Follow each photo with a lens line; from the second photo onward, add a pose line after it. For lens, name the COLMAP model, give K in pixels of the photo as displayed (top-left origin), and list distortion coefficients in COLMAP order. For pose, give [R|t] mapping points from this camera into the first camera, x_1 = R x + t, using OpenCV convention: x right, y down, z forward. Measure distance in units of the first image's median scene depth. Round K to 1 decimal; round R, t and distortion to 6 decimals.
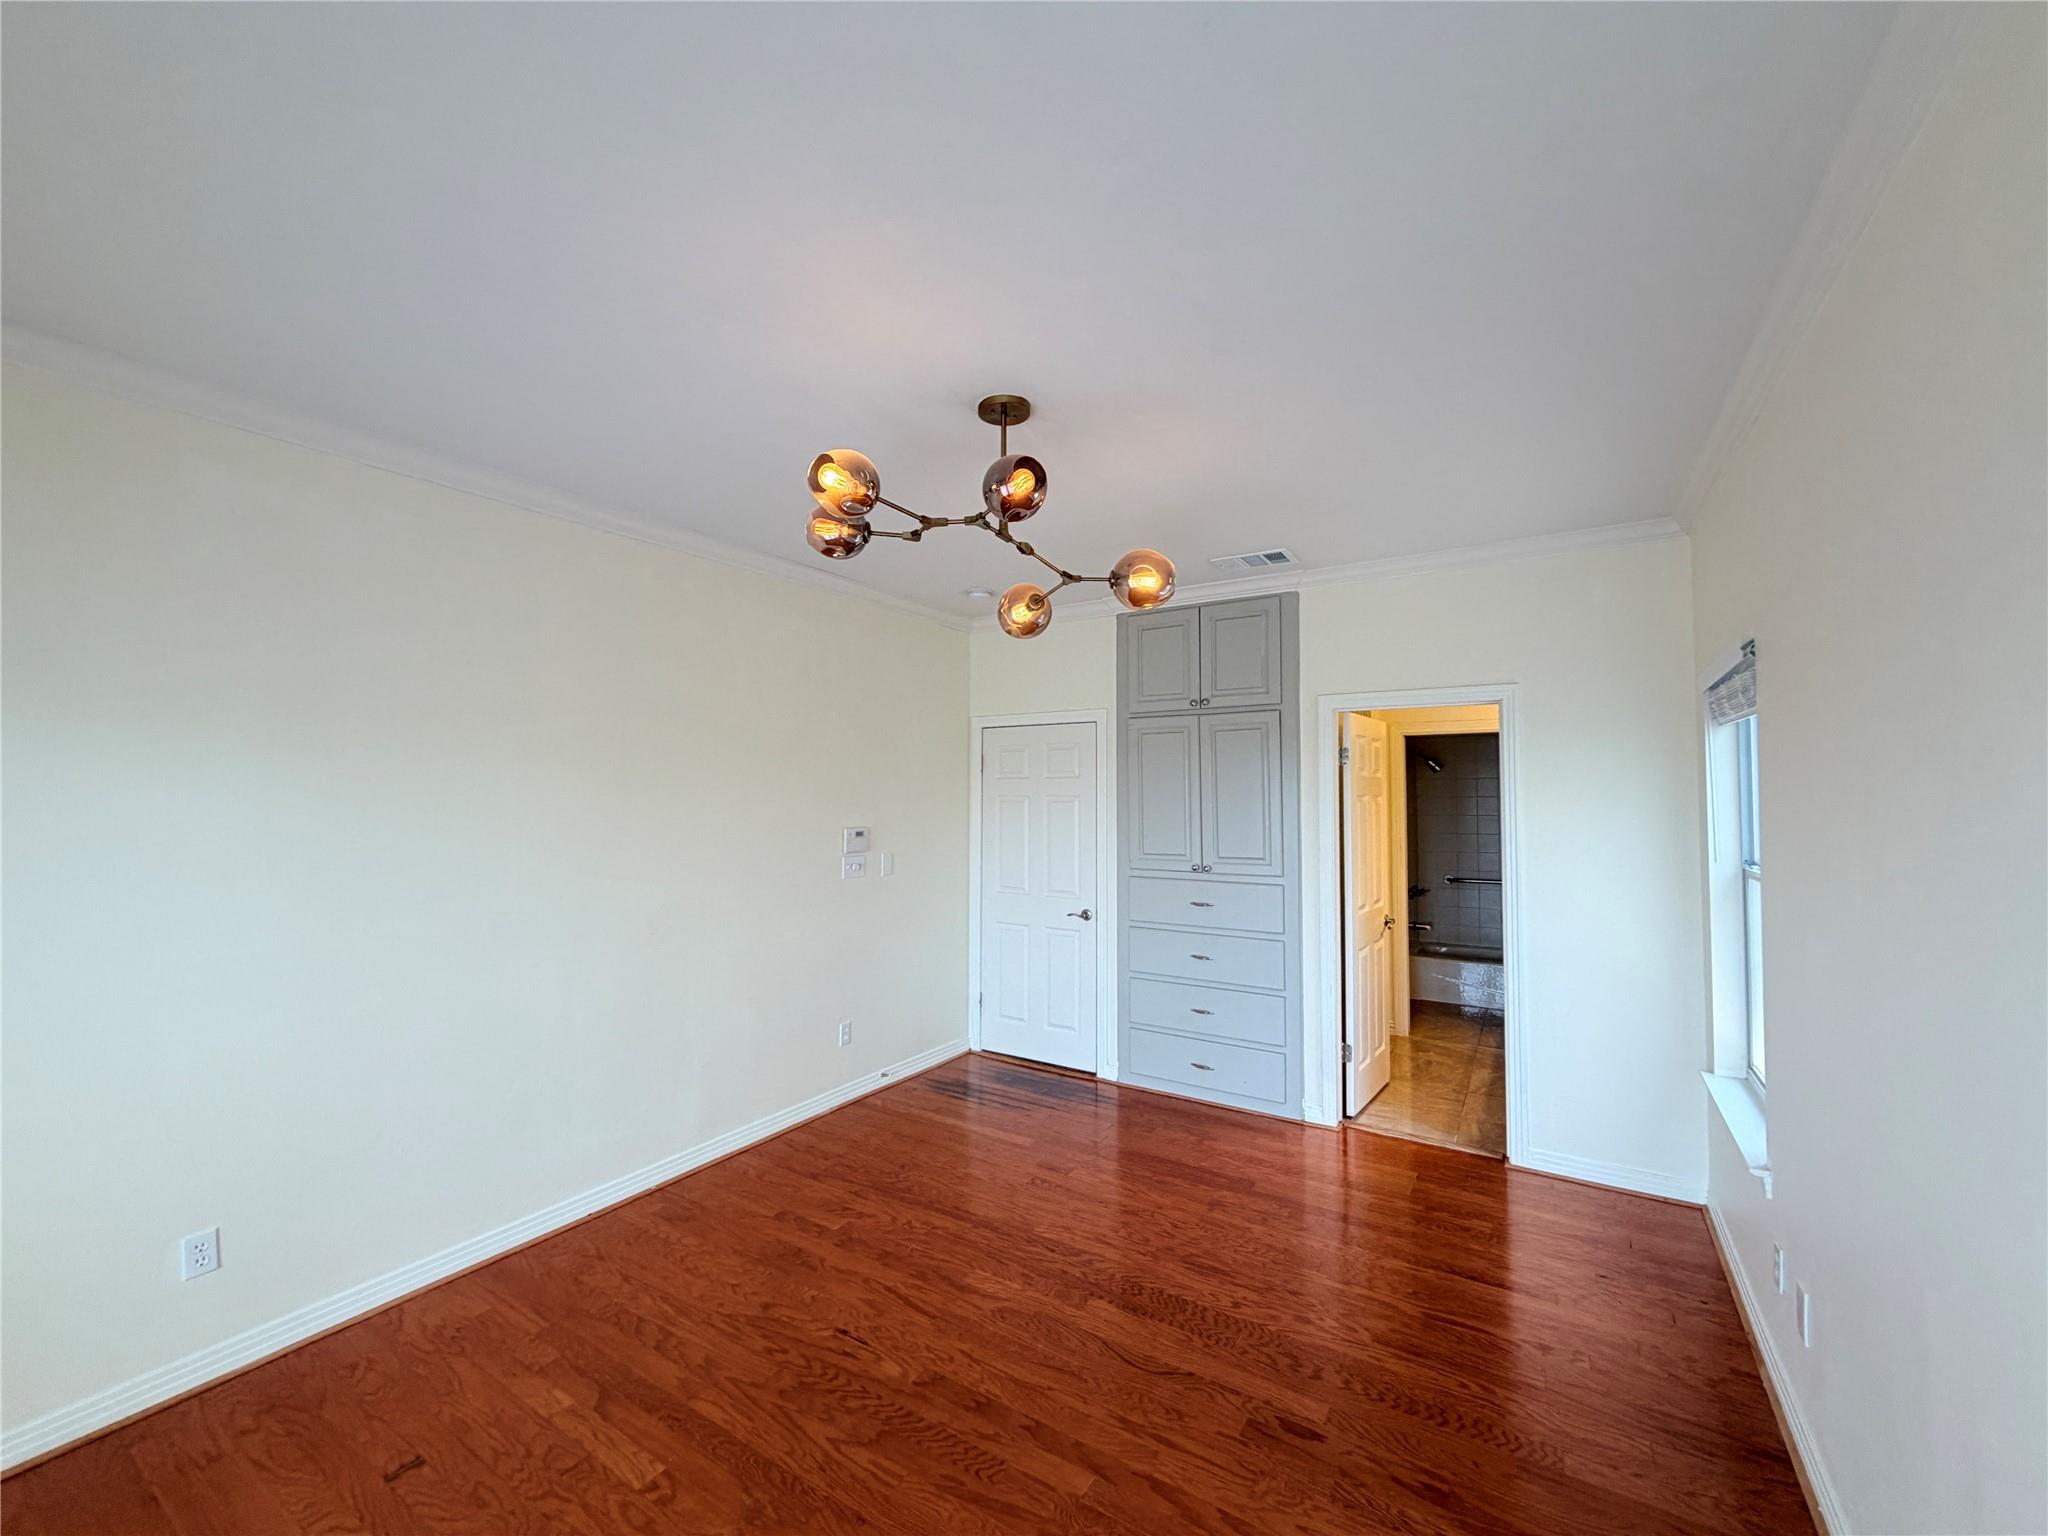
lens RADIAL K [[816.4, 0, 1018.2], [0, 816.4, 776.8], [0, 0, 1]] dist [-0.001603, 0.000127]
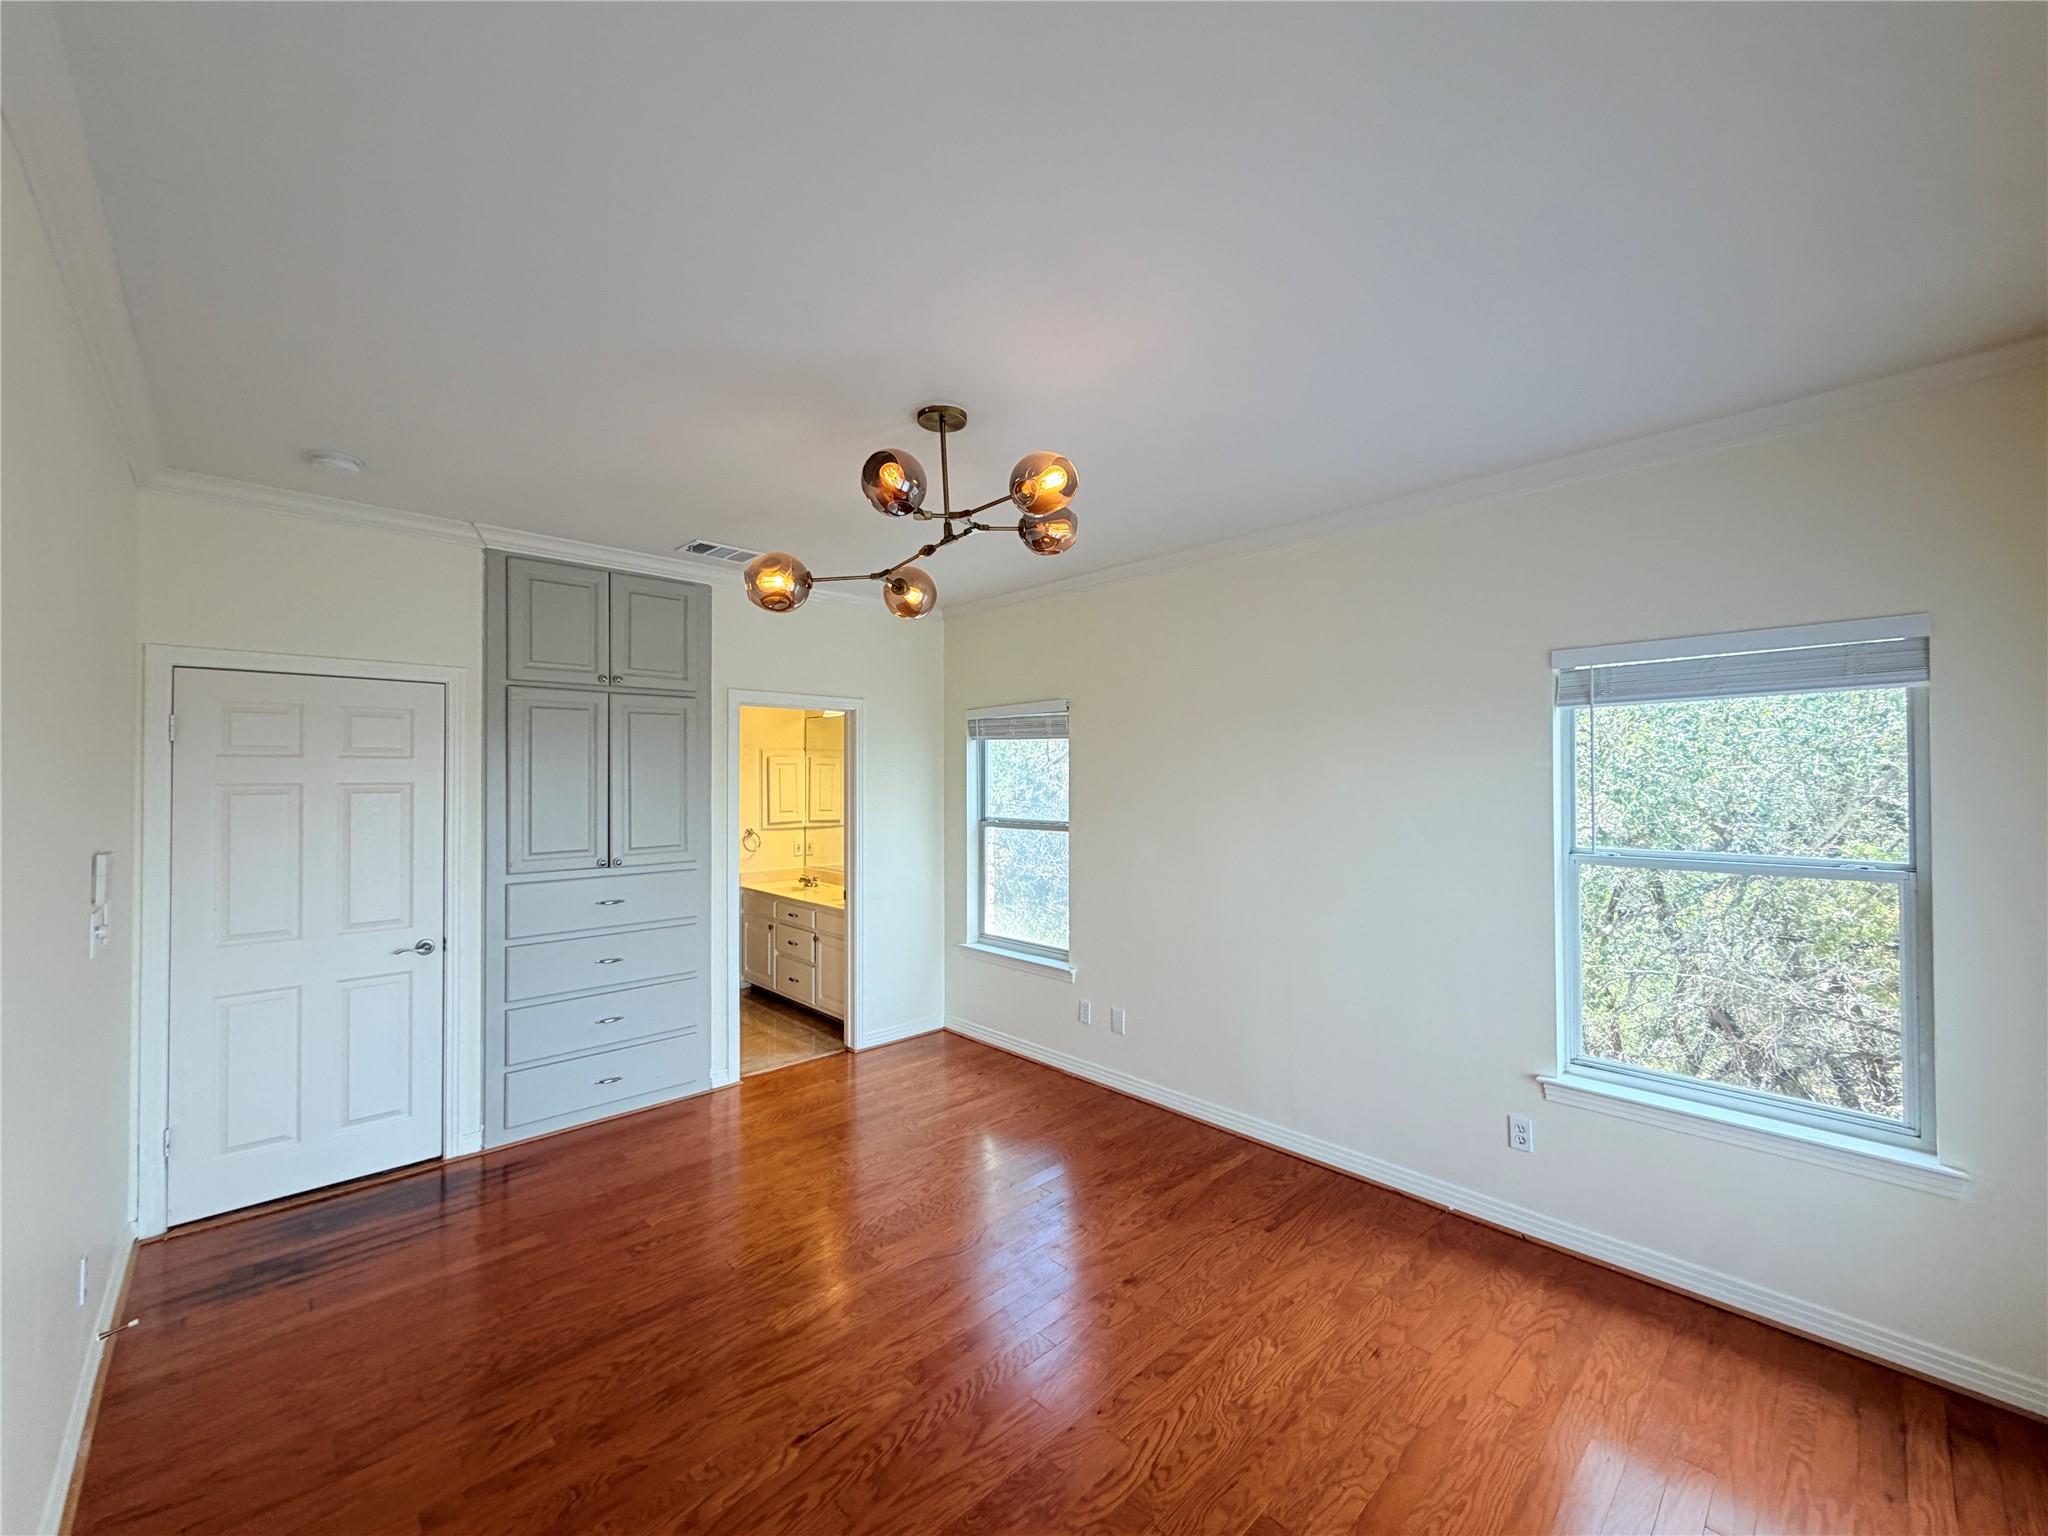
lens RADIAL K [[816.4, 0, 1023.2], [0, 816.4, 771.6], [0, 0, 1]] dist [-0.001603, 0.000127]
pose [[0.236021, 0.005497, 0.971732, -0.553138], [-0.018580, 0.999827, -0.001143, 0.003601], [-0.971570, -0.017785, 0.236082, 0.345396]]
